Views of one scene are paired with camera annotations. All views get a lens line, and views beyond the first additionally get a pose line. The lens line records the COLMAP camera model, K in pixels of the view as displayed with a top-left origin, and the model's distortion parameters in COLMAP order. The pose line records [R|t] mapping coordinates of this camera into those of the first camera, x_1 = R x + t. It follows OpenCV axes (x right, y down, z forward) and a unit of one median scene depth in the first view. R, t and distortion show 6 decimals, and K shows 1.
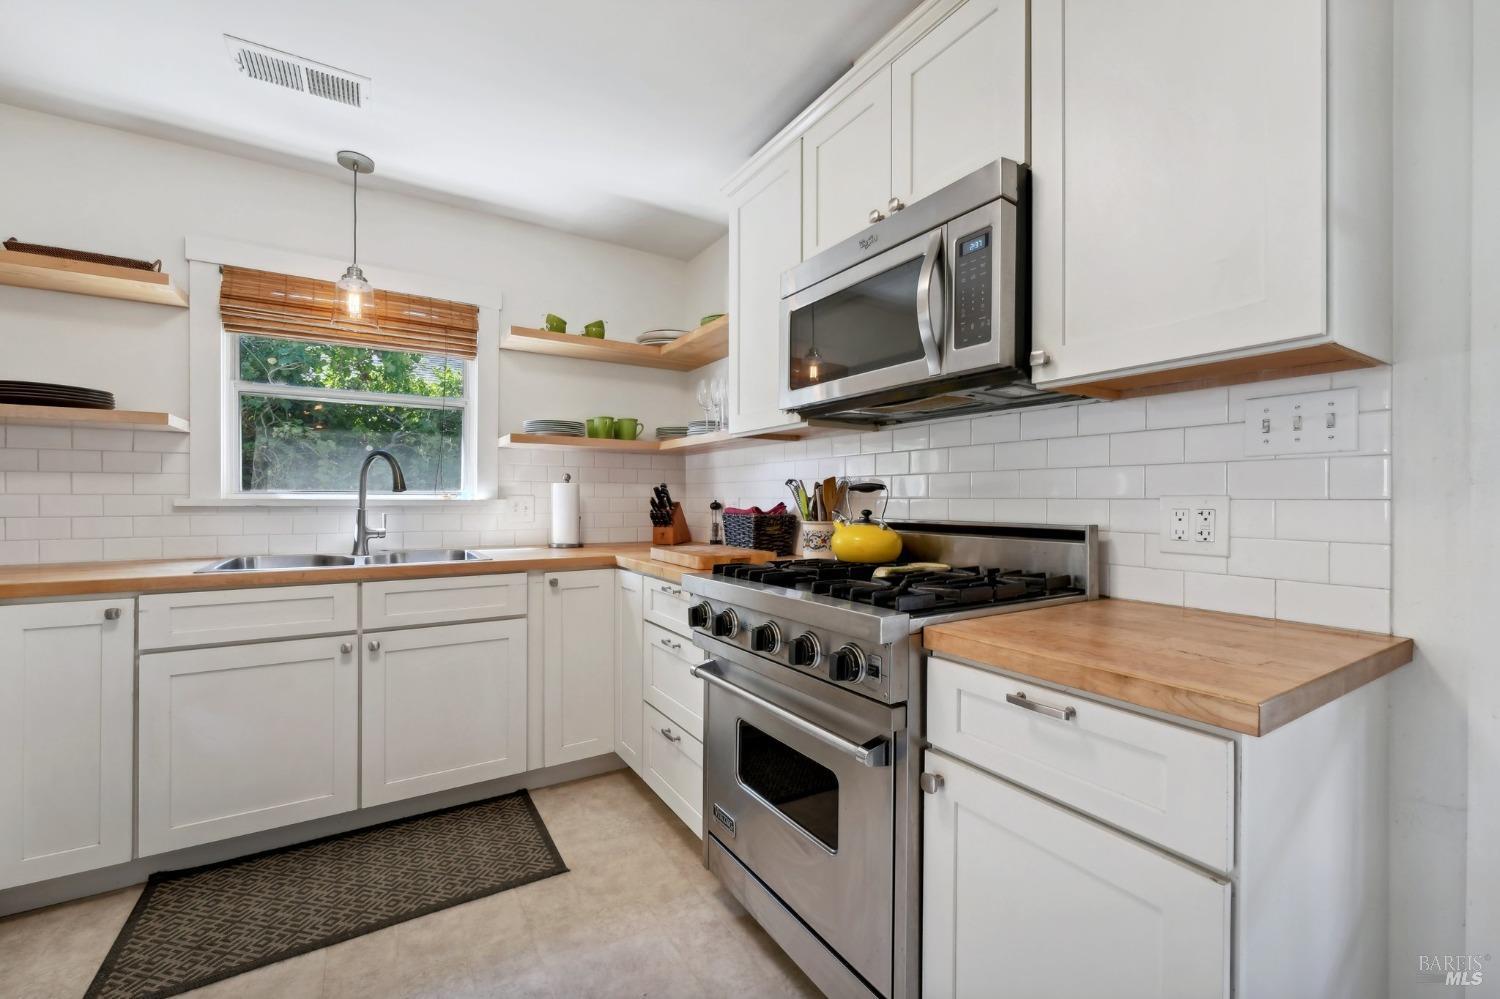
lens RADIAL K [[612.8, 0, 746.7], [0, 612.8, 500.1], [0, 0, 1]] dist [0.001214, 0.000038]
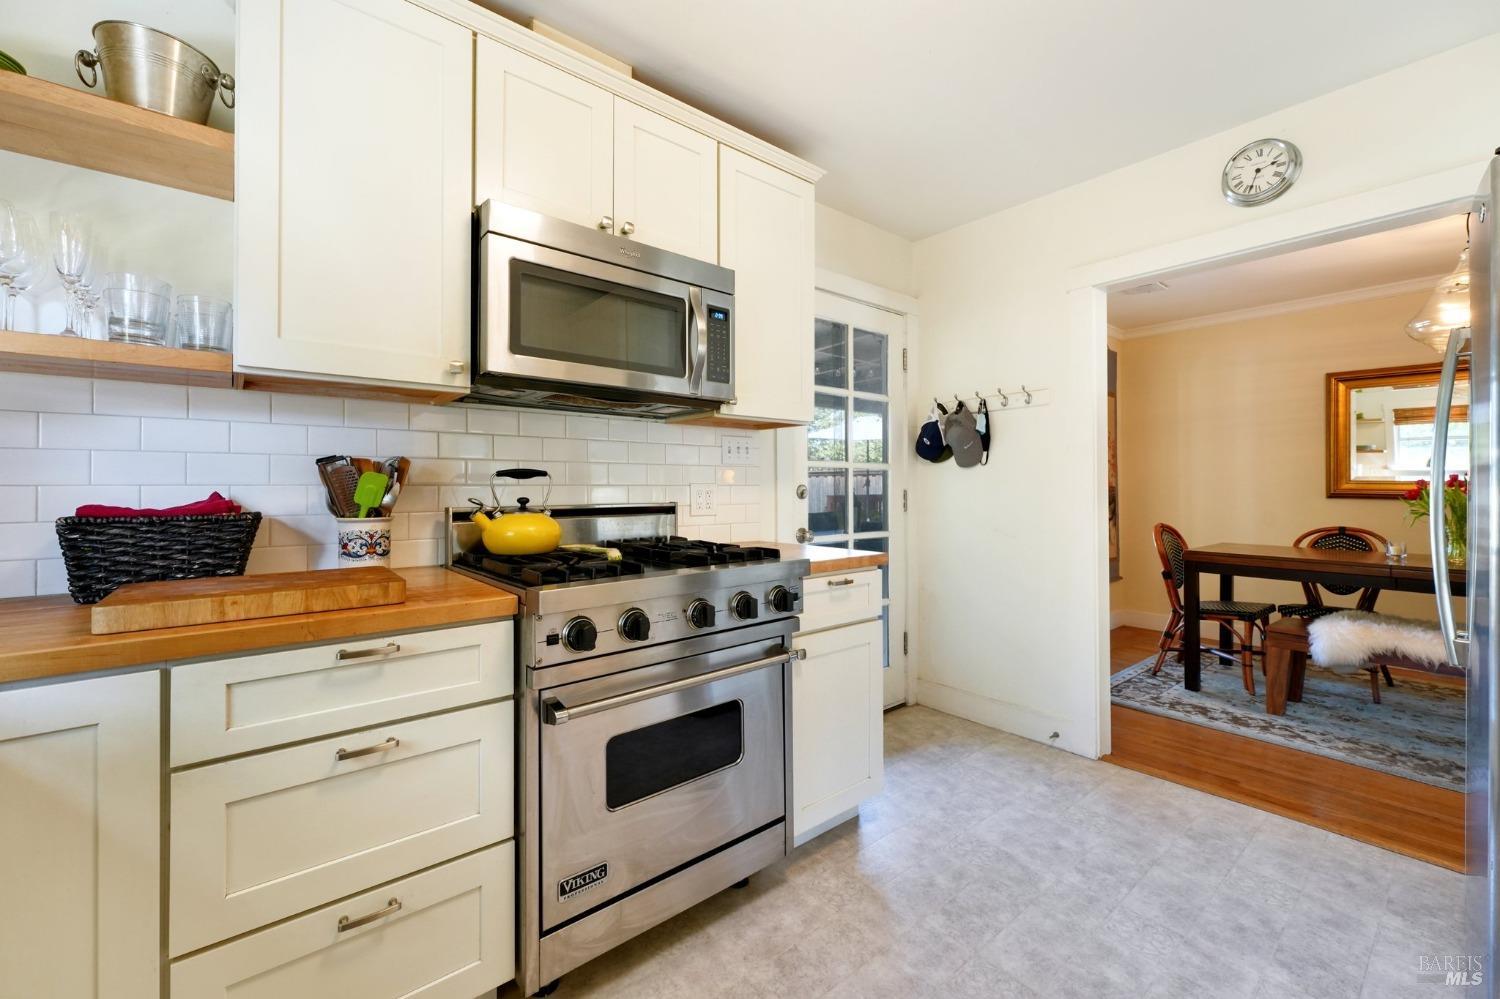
lens RADIAL K [[609.1, 0, 731.3], [0, 609.1, 474.7], [0, 0, 1]] dist [0.000035, 0.000115]
pose [[-0.121760, 0.010067, 0.992509, -0.609722], [0.001543, 0.999949, -0.009953, -0.007178], [-0.992558, 0.000319, -0.121769, 0.634637]]
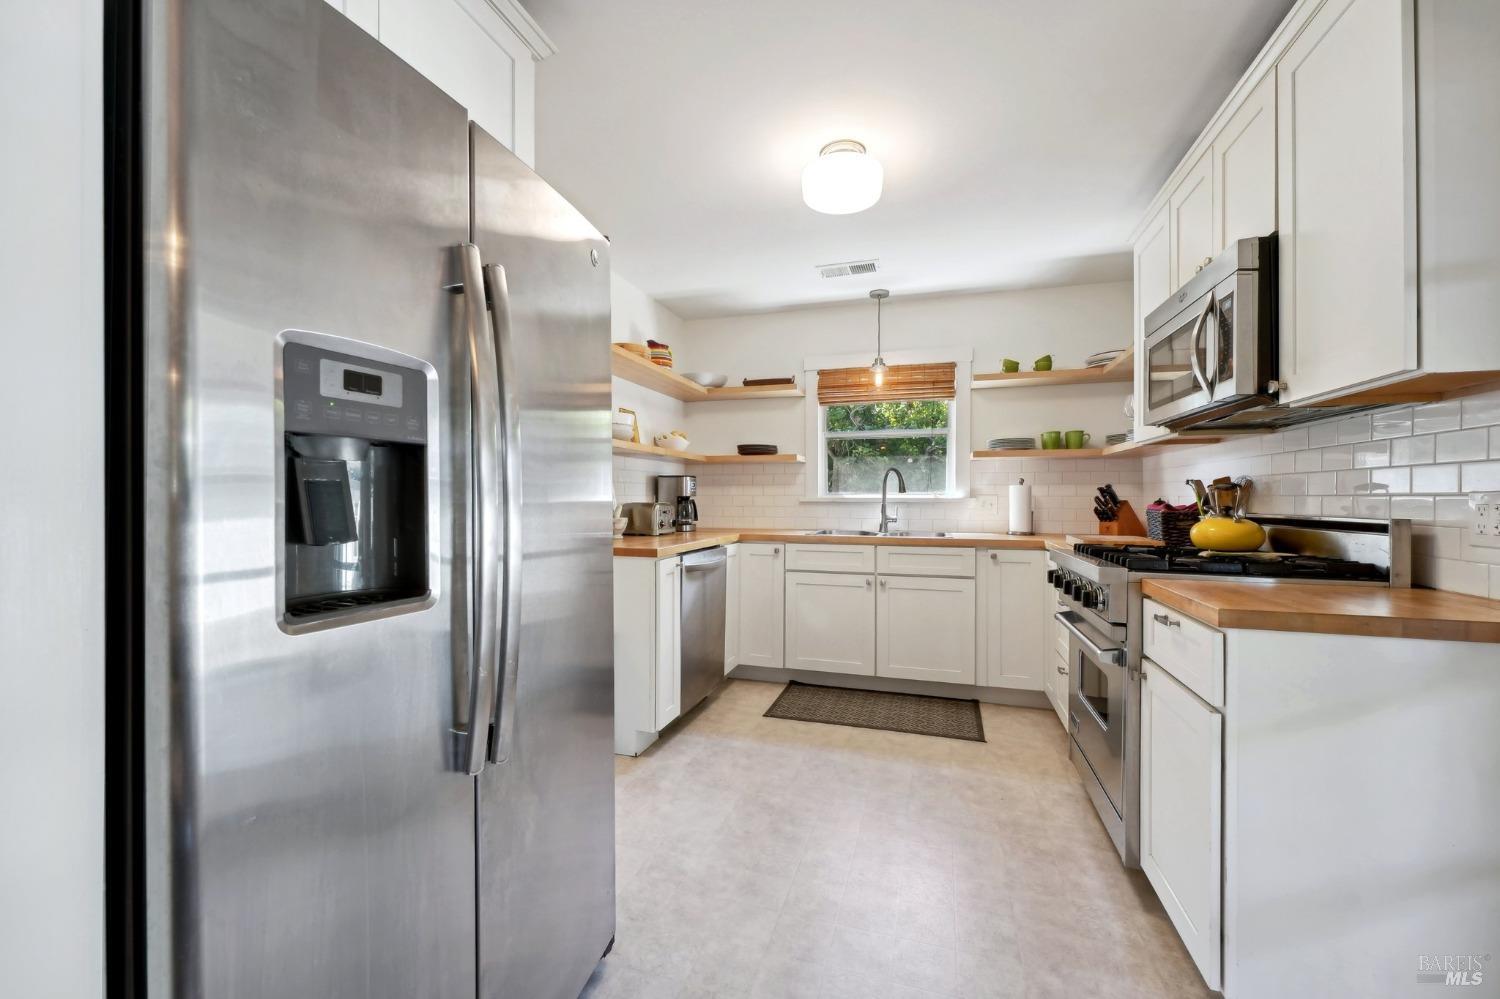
lens RADIAL K [[611.0, 0, 733.8], [0, 611.0, 500.0], [0, 0, 1]] dist [-0.000232, -0.000122]
pose [[0.641317, 0.000671, -0.767276, 0.385932], [-0.000456, 1.000000, 0.000494, 0.004006], [0.767276, 0.000033, 0.641317, -0.368498]]
